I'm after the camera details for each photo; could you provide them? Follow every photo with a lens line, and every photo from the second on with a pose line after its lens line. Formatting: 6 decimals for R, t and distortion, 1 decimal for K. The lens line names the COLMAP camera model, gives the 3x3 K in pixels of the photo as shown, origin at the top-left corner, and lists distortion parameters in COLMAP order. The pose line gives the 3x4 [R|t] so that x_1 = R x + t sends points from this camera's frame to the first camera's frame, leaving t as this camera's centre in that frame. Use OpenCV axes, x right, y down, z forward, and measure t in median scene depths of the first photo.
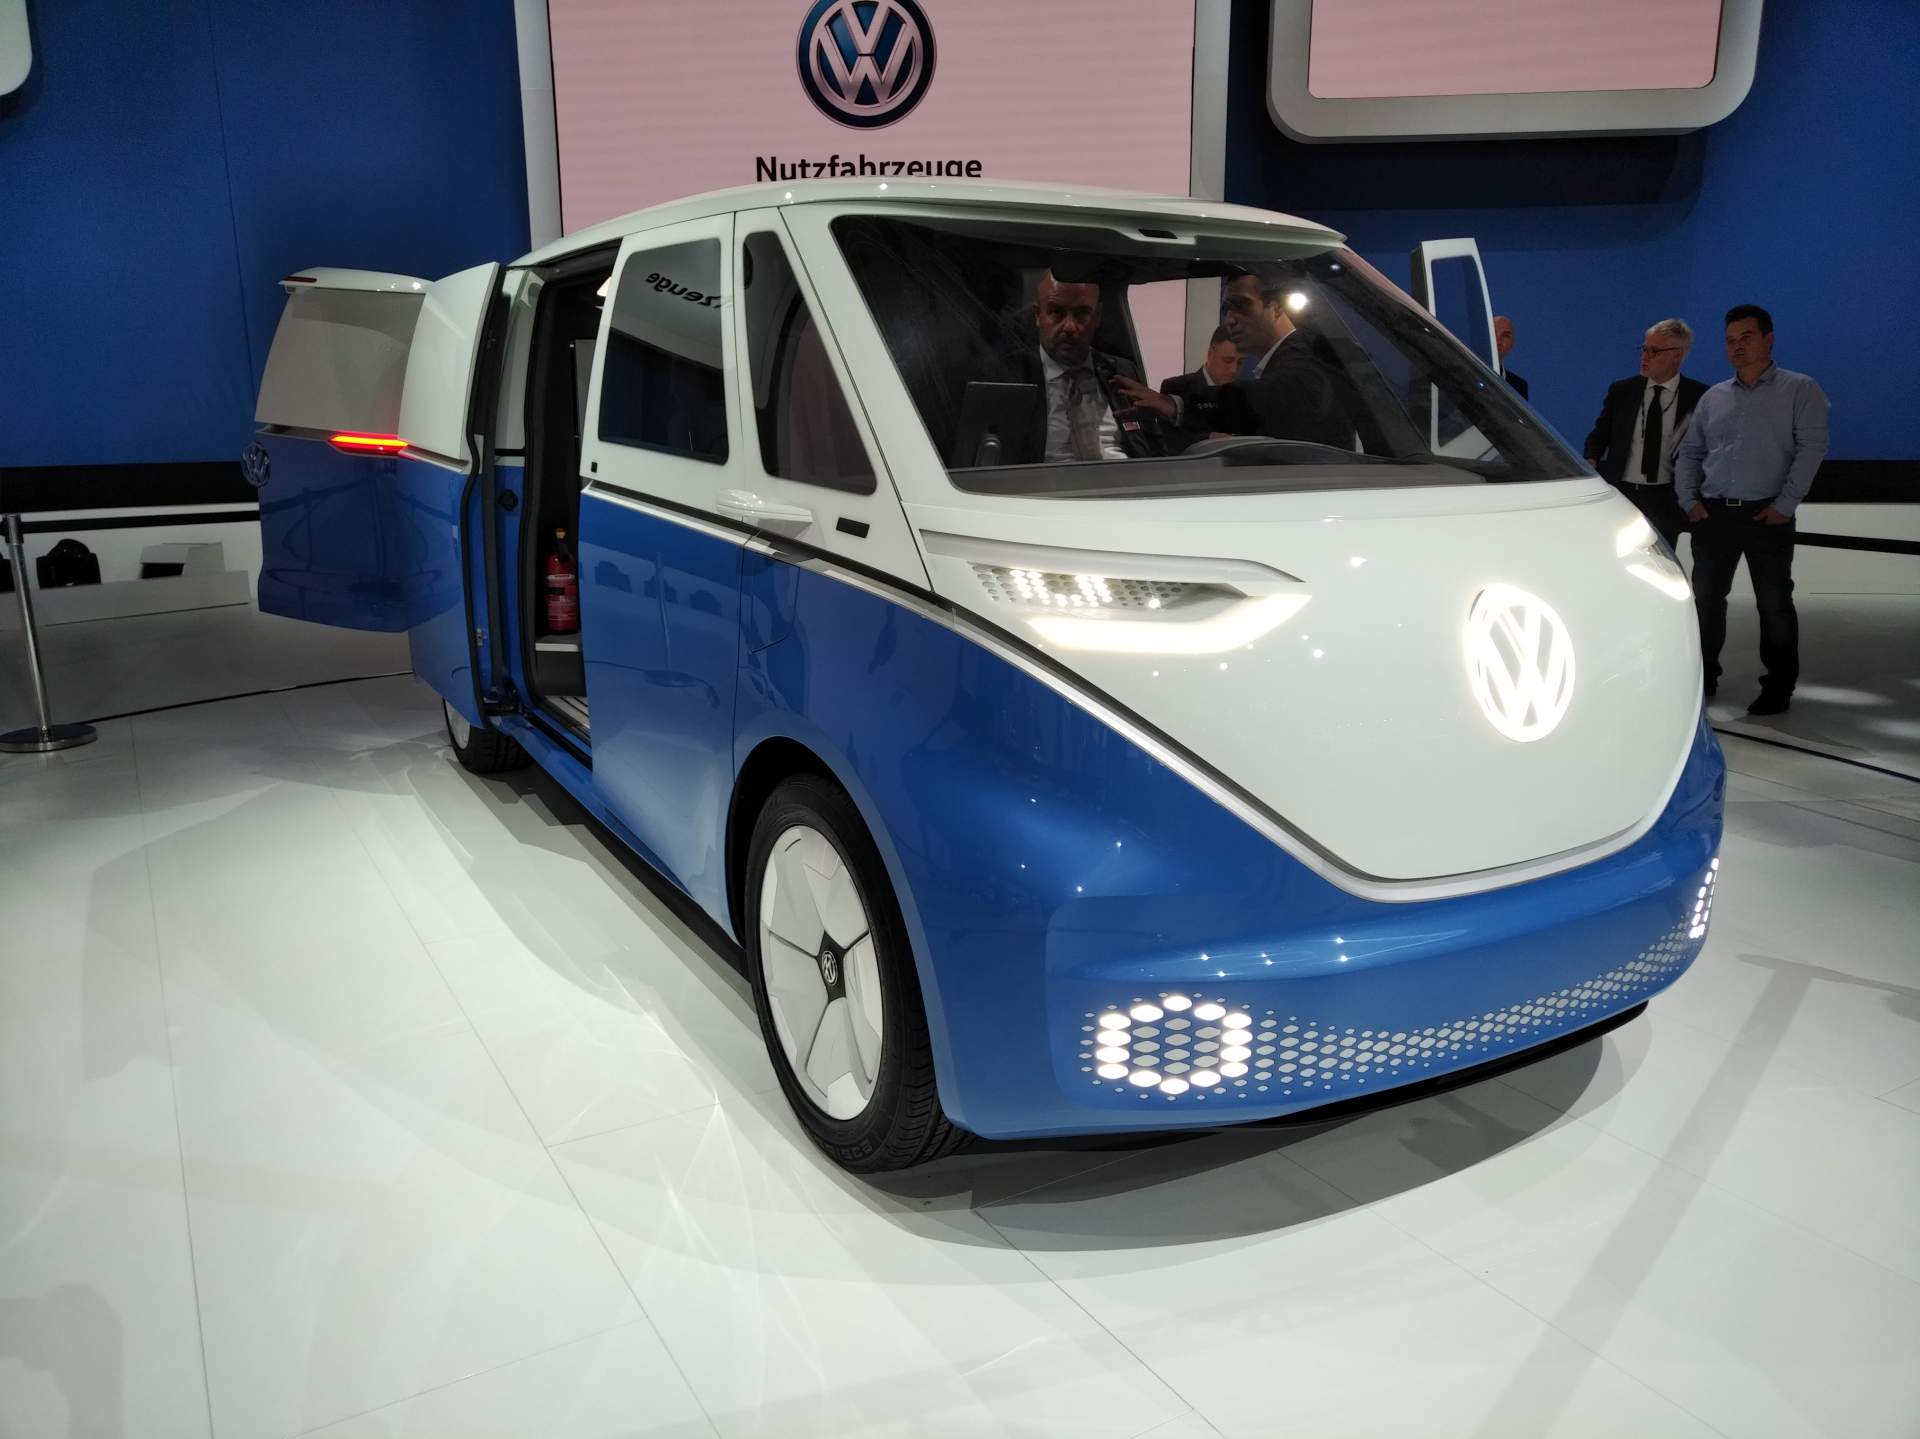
lens RADIAL K [[1437.5, 0, 943.9], [0, 1437.5, 700.0], [0, 0, 1]] dist [-0.001658, 0.044115]
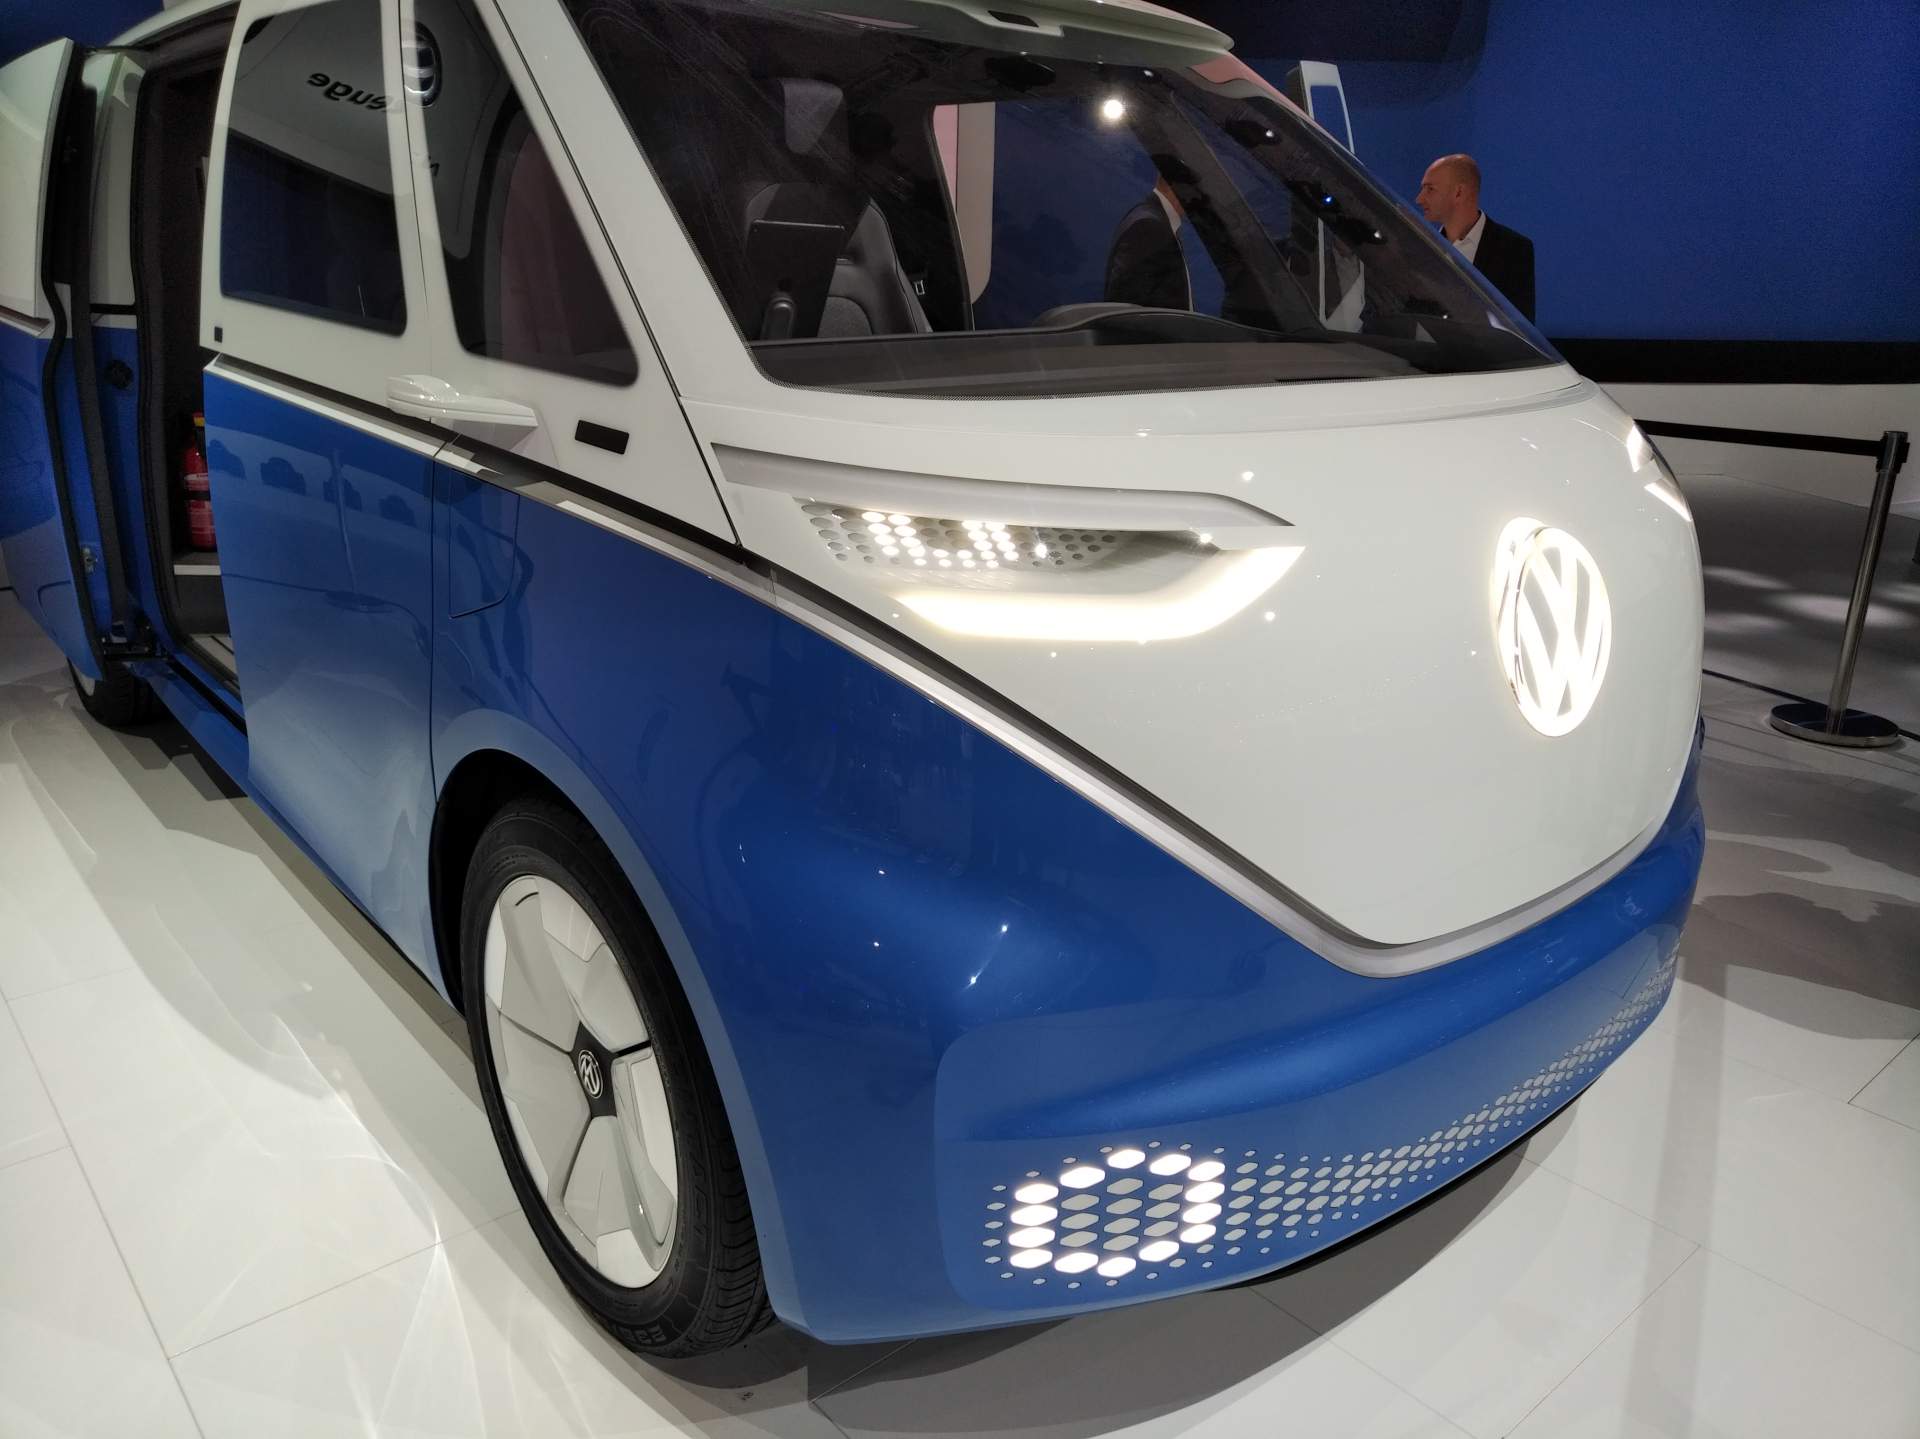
lens RADIAL K [[1437.5, 0, 943.1], [0, 1437.5, 704.6], [0, 0, 1]] dist [-0.001658, 0.044115]
pose [[0.984509, -0.032200, 0.172354, -0.023027], [0.016403, 0.995596, 0.092307, -0.046815], [-0.174567, -0.088050, 0.980701, 0.264092]]
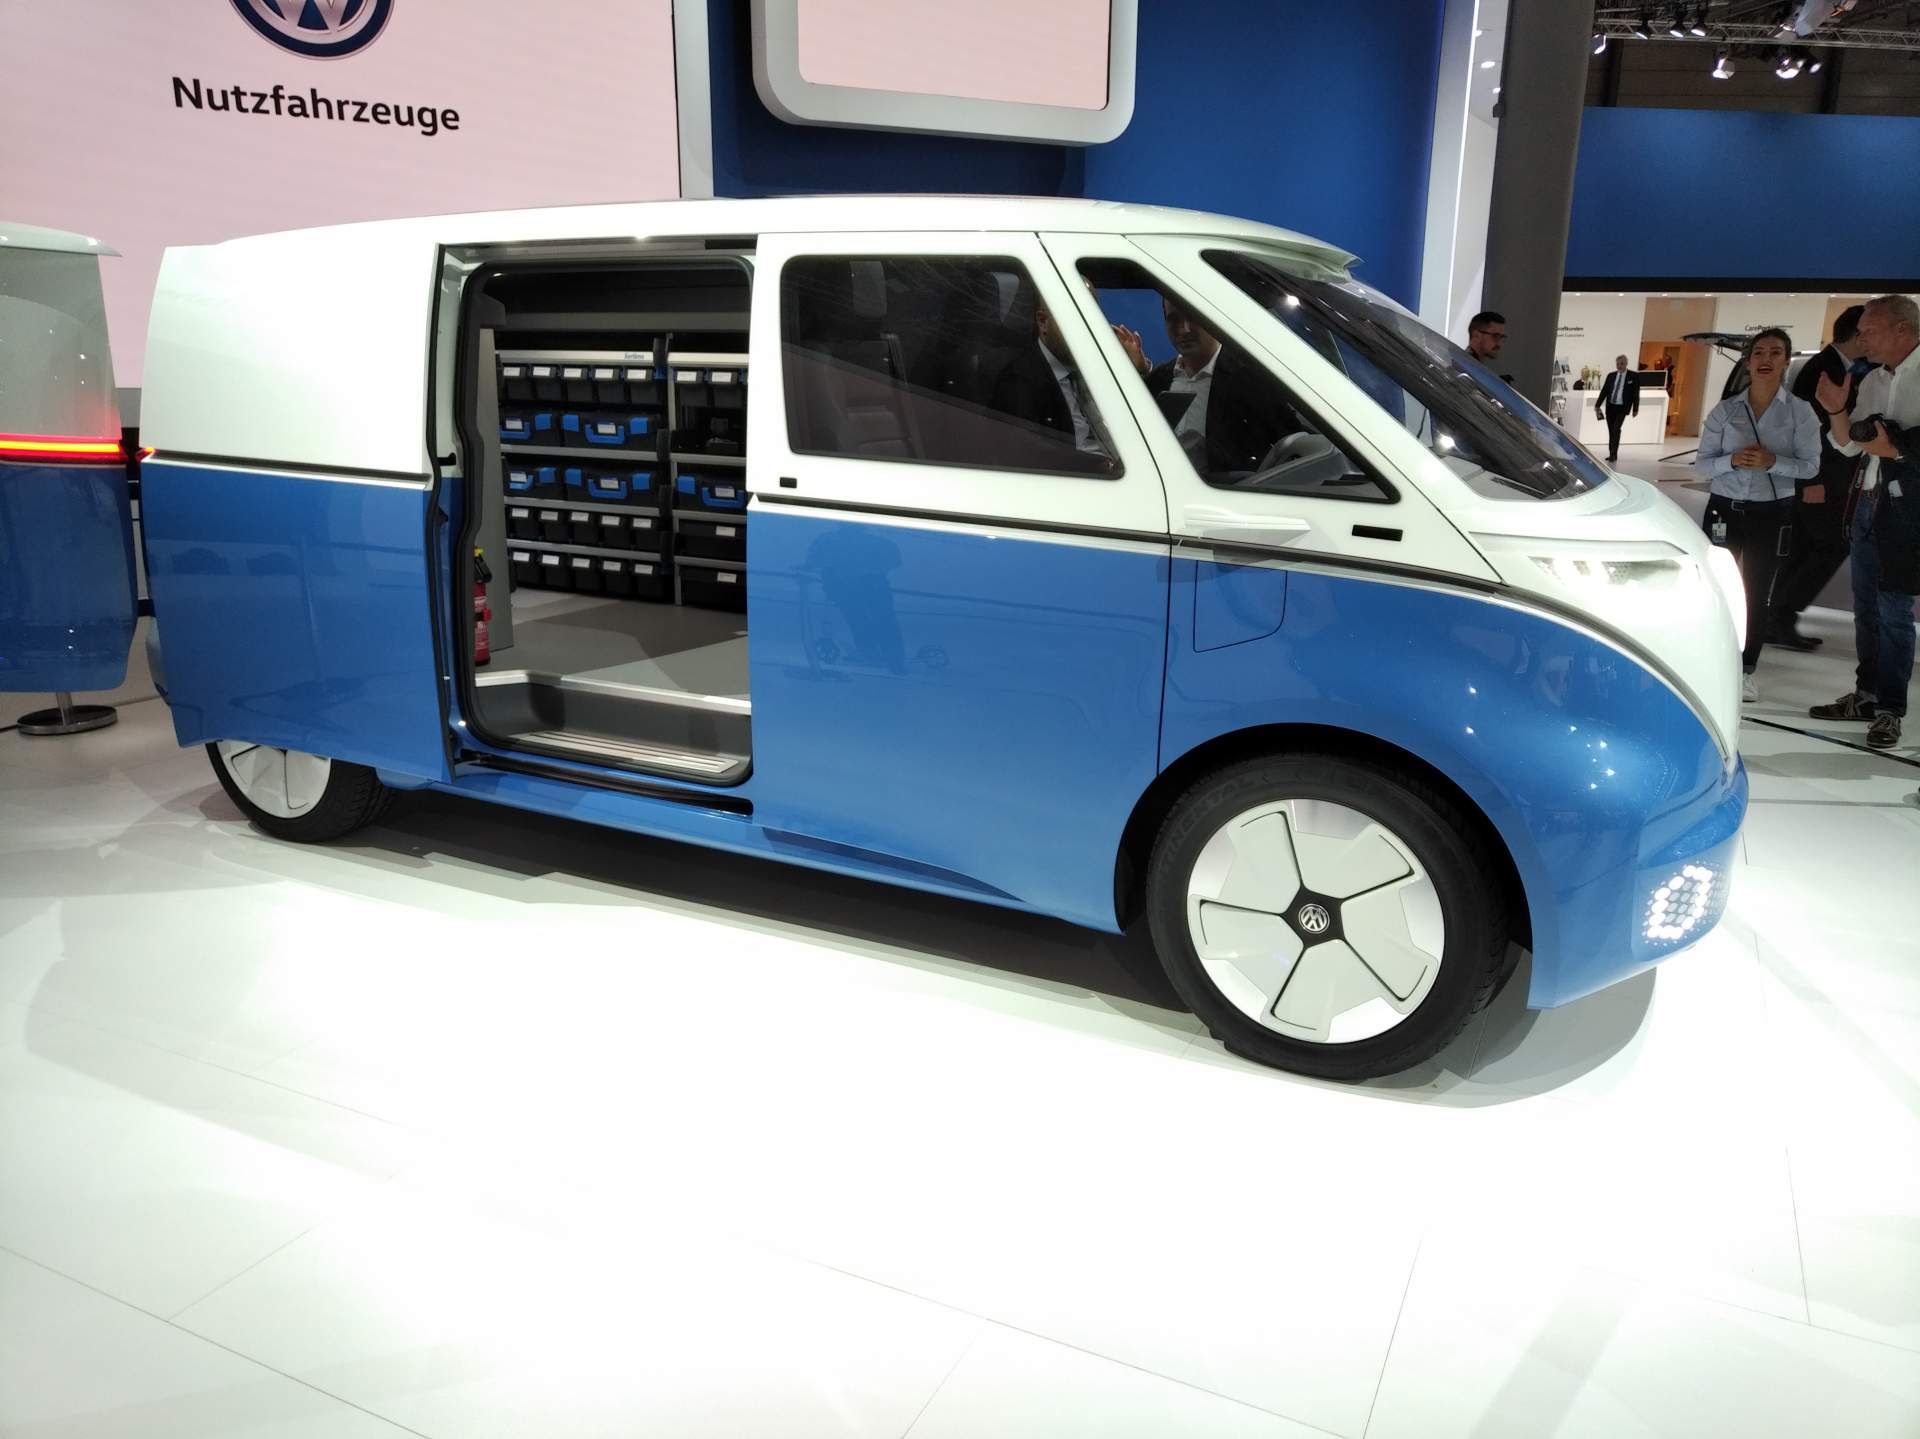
lens RADIAL K [[1437.5, 0, 962.8], [0, 1437.5, 722.5], [0, 0, 1]] dist [-0.001658, 0.044115]
pose [[0.837047, -0.132096, 0.530945, -0.794371], [0.108321, 0.991219, 0.075839, -0.074794], [-0.536300, -0.005968, 0.844006, 0.158974]]
